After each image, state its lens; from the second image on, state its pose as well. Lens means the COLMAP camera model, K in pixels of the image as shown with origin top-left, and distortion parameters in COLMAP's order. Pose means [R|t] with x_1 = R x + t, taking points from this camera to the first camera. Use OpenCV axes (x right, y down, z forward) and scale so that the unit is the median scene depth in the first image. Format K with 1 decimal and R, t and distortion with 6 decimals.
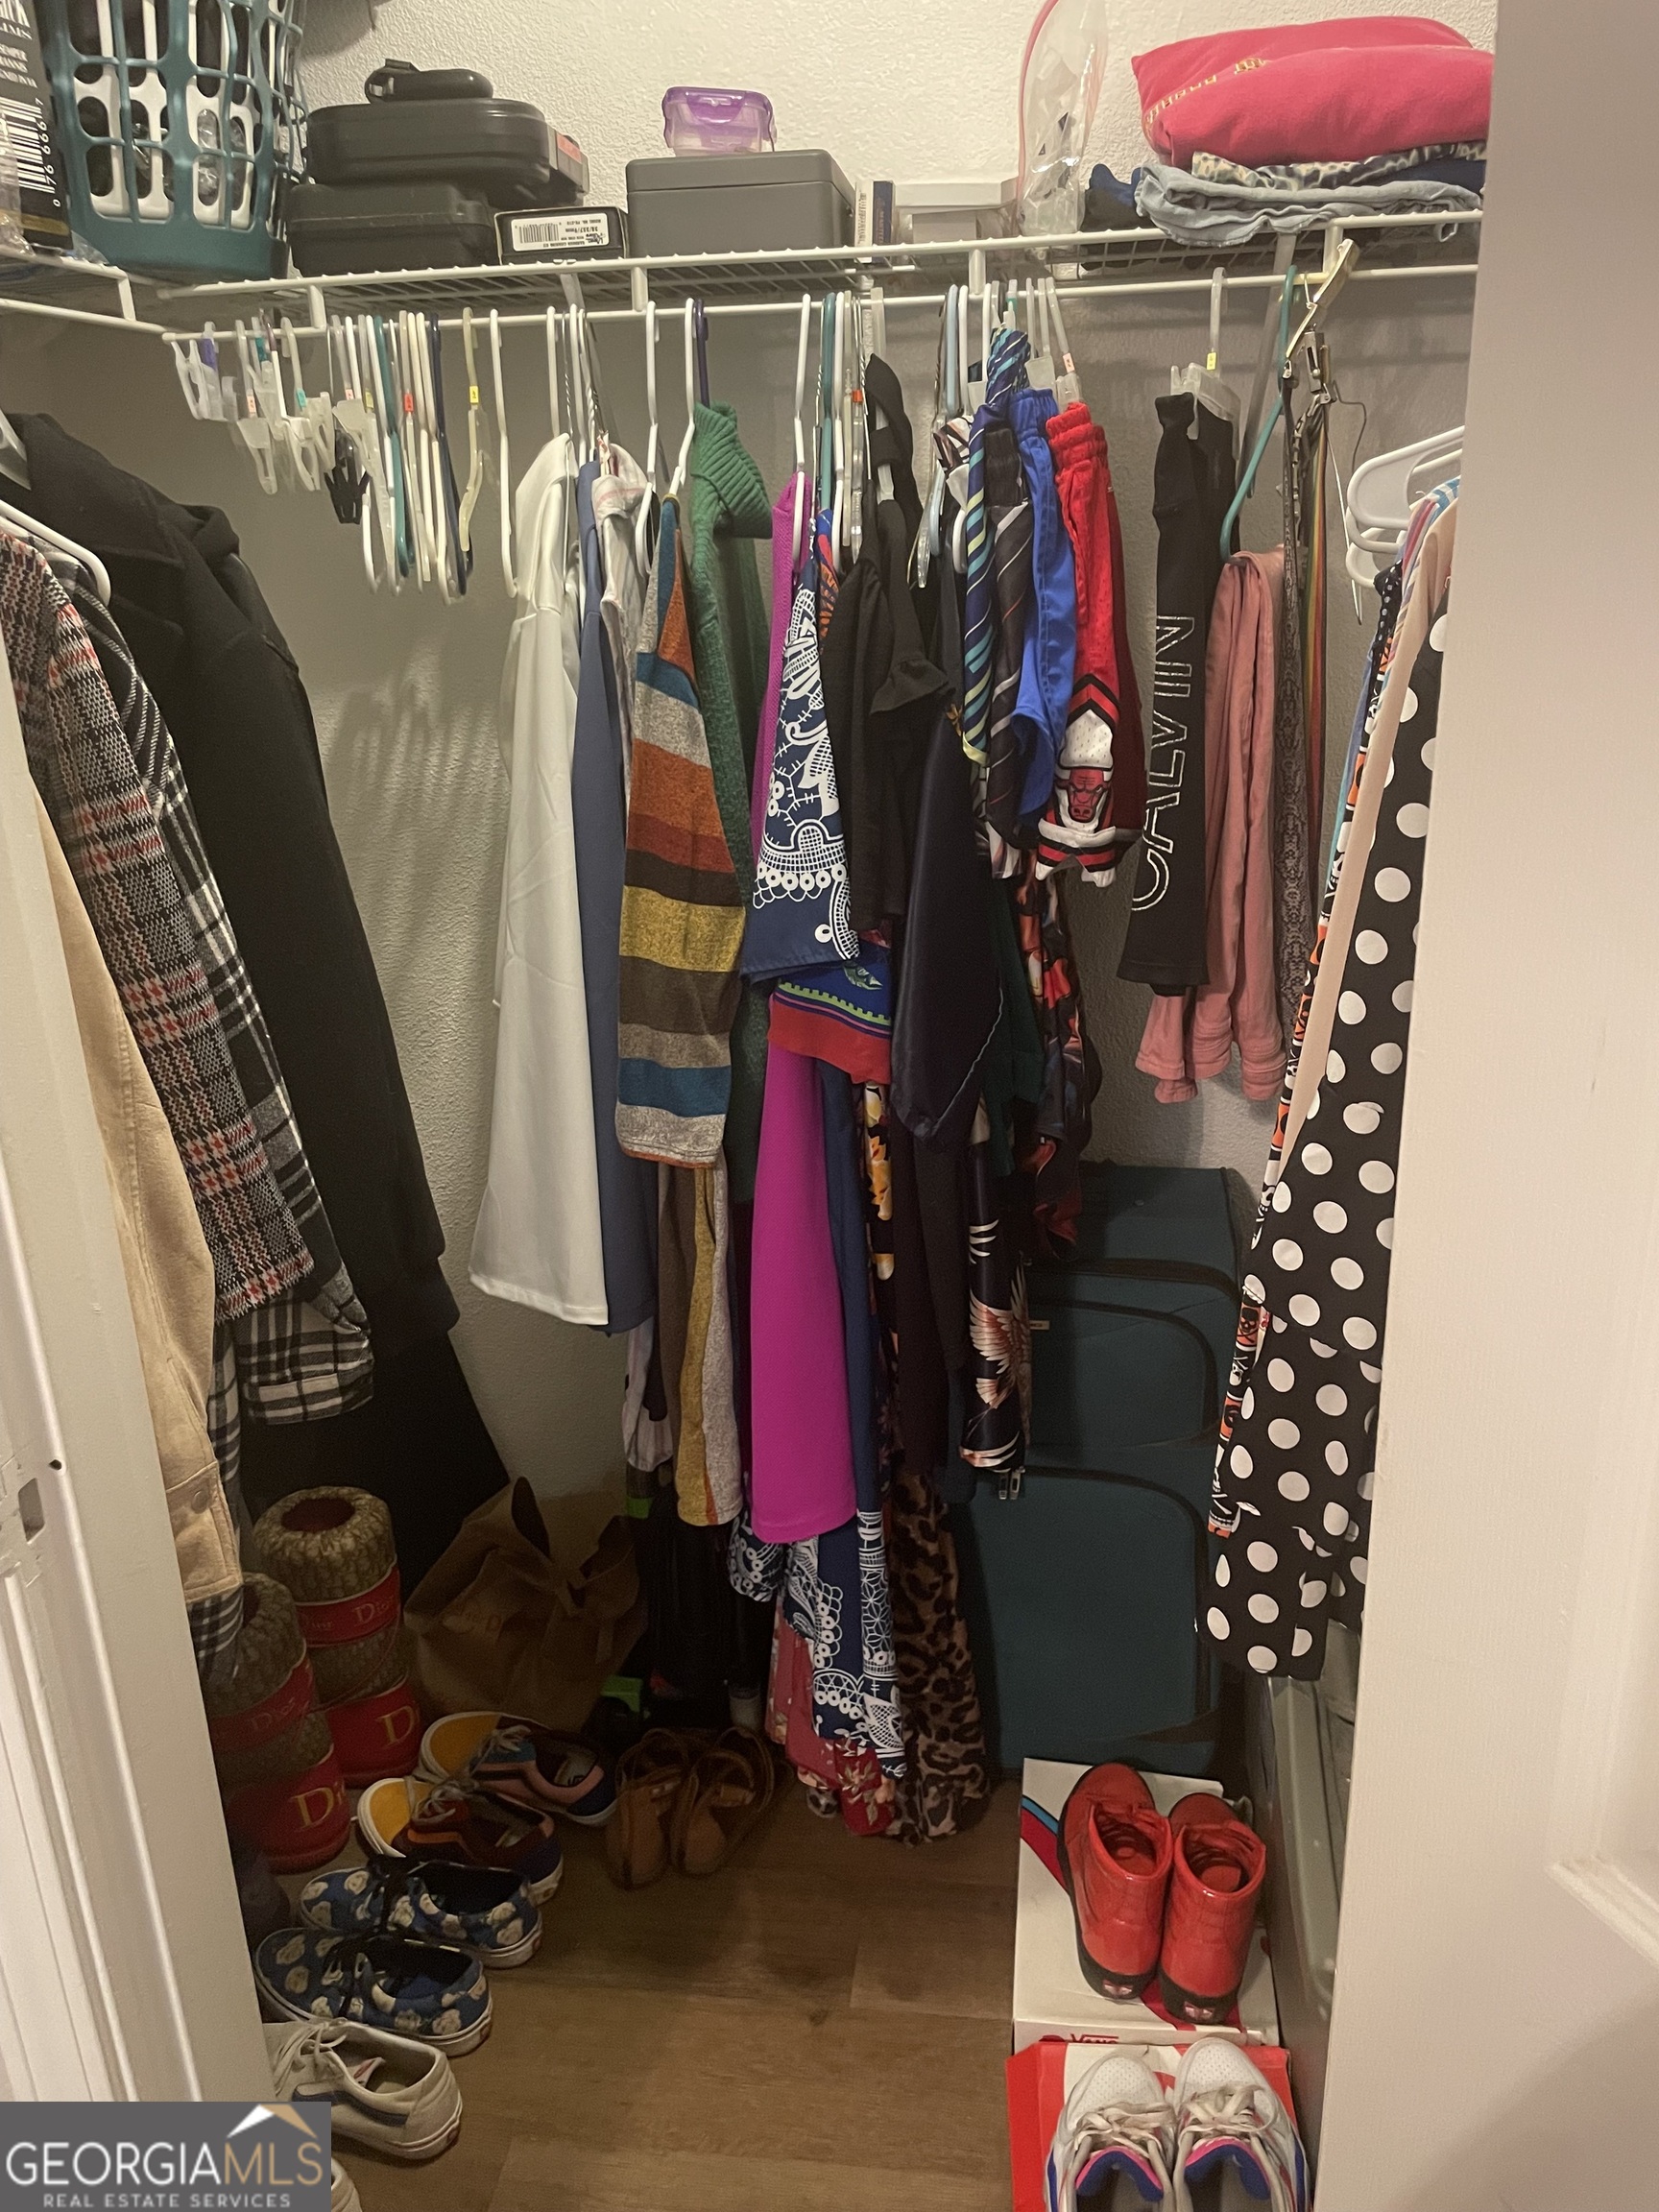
lens RADIAL K [[1672.8, 0, 830.0], [0, 1672.8, 1135.2], [0, 0, 1]] dist [0.025100, 0.001722]
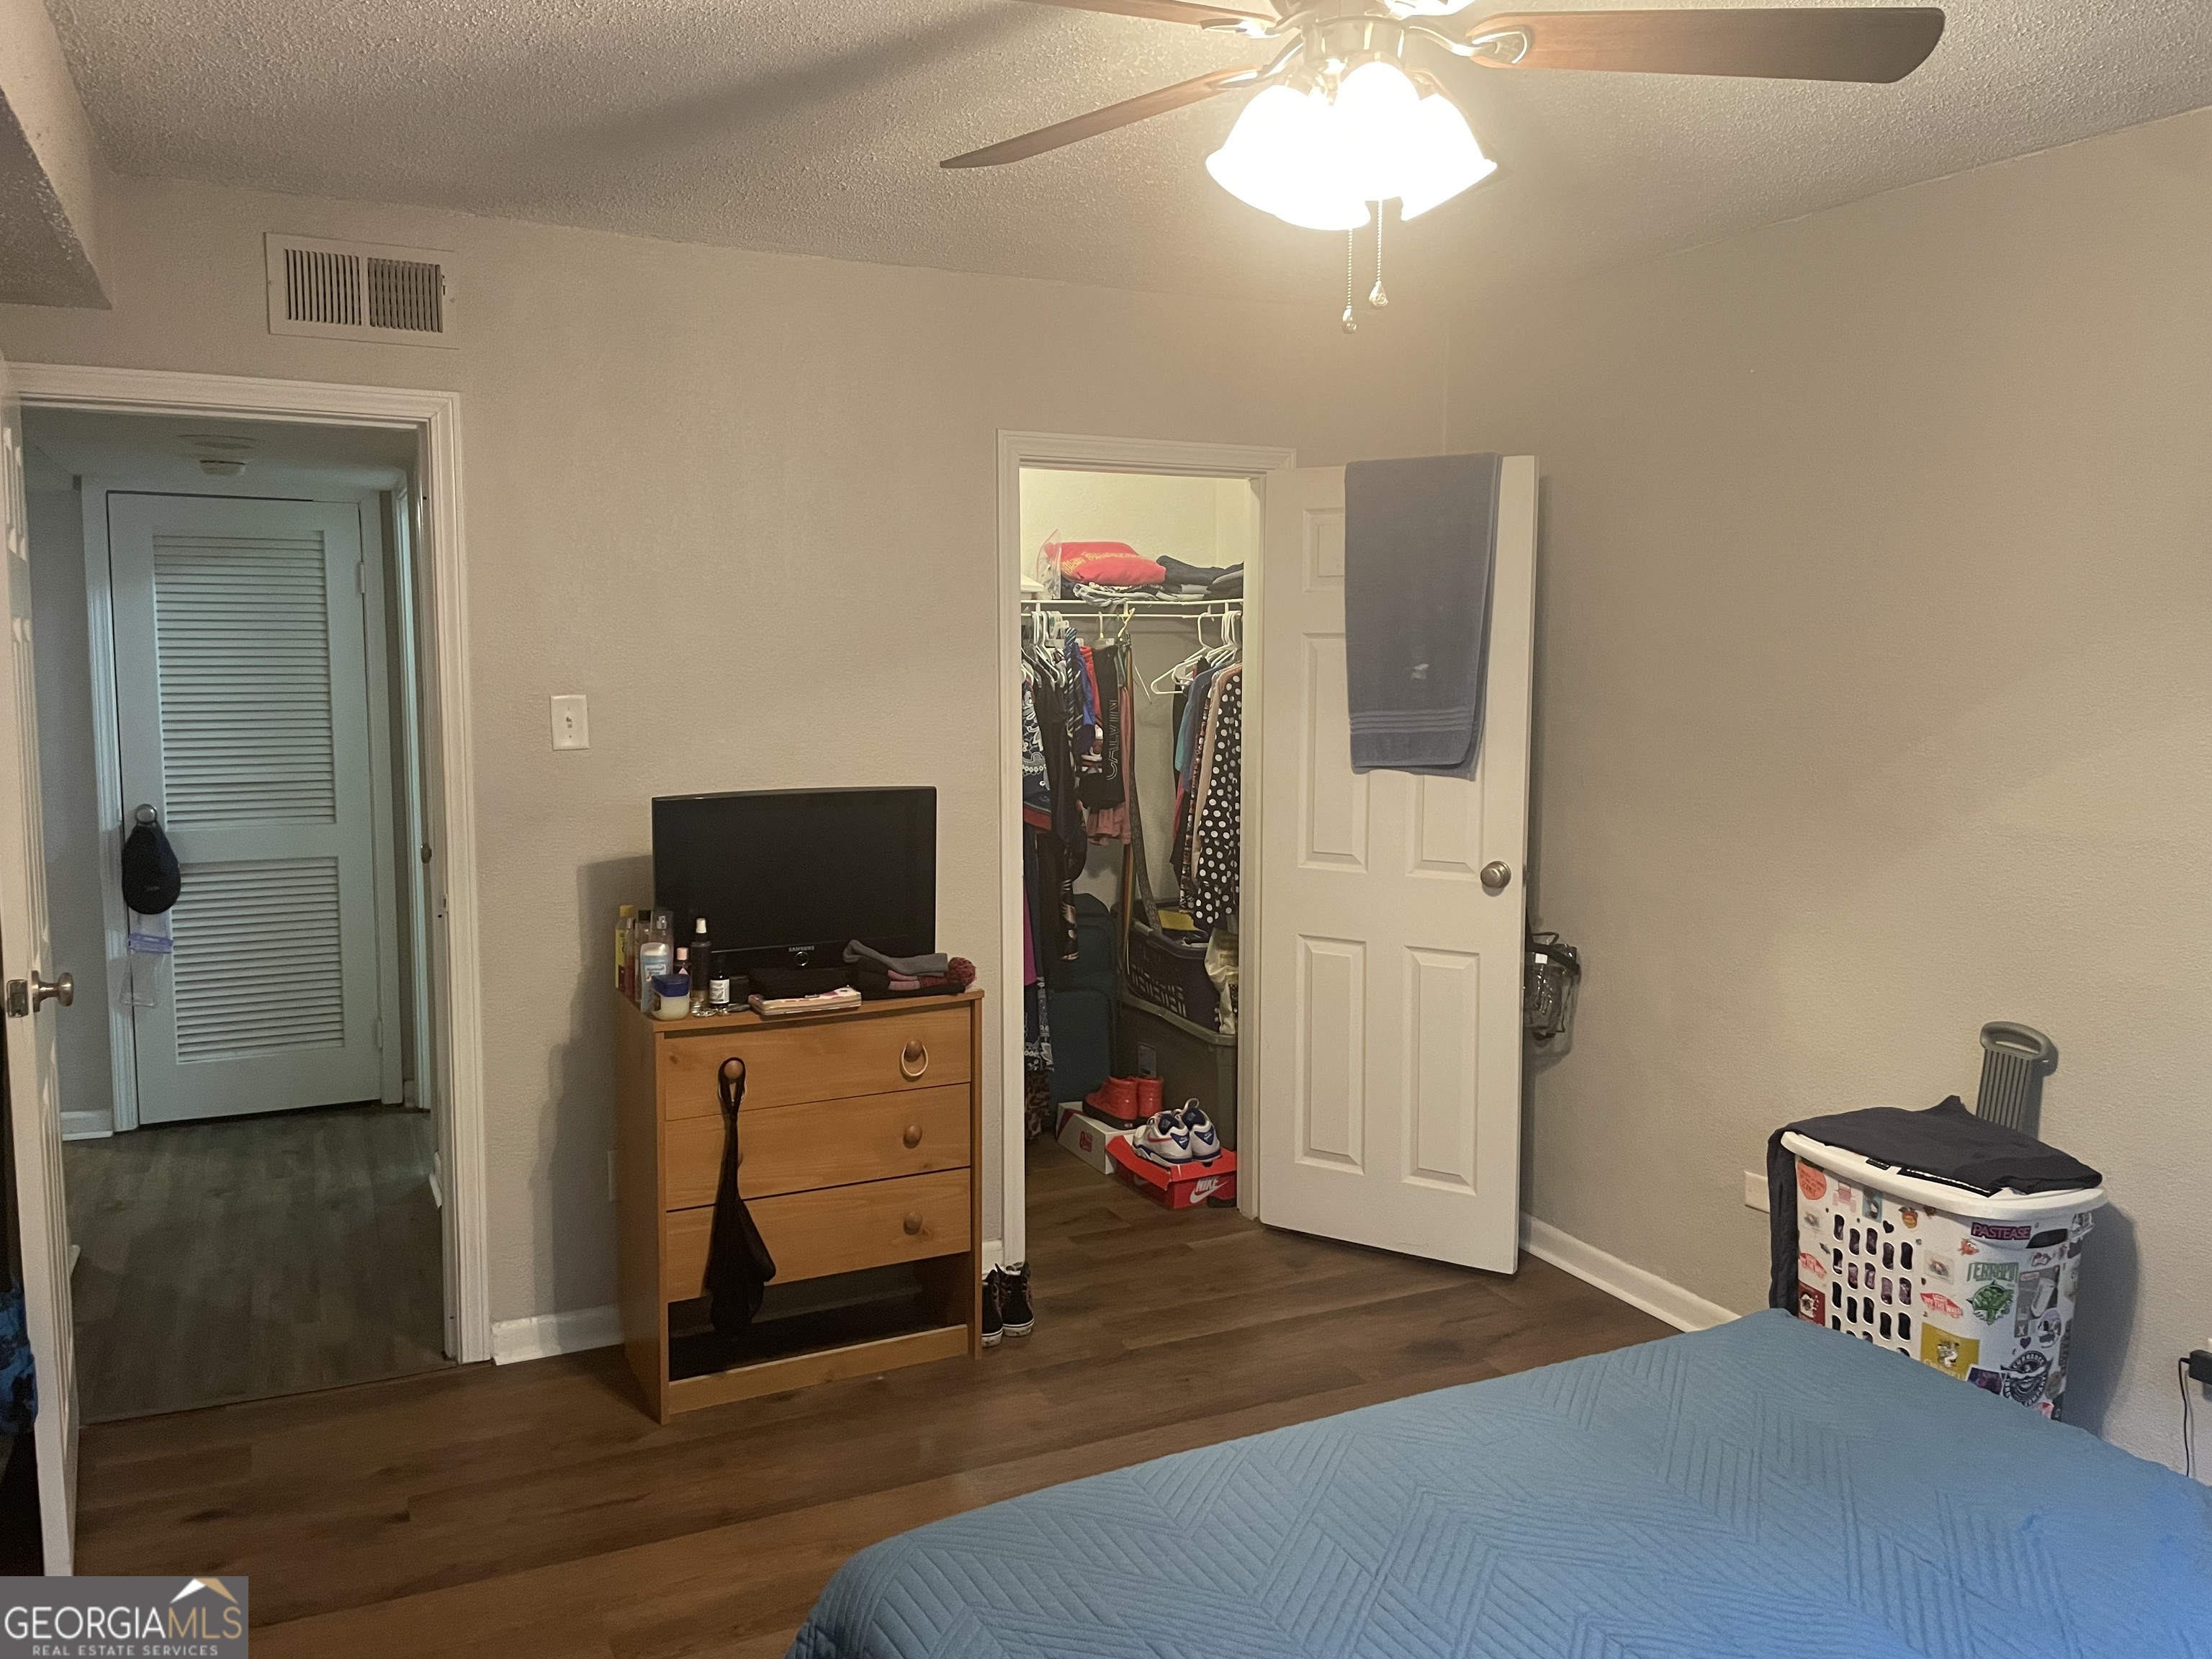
lens RADIAL K [[1733.5, 0, 1106.0], [0, 1733.5, 829.5], [0, 0, 1]] dist [0.100212, -0.136612]
pose [[0.844225, -0.020099, 0.535612, -1.833701], [0.153343, 0.966585, -0.205425, 0.738856], [-0.513586, 0.255557, 0.819097, -2.026156]]
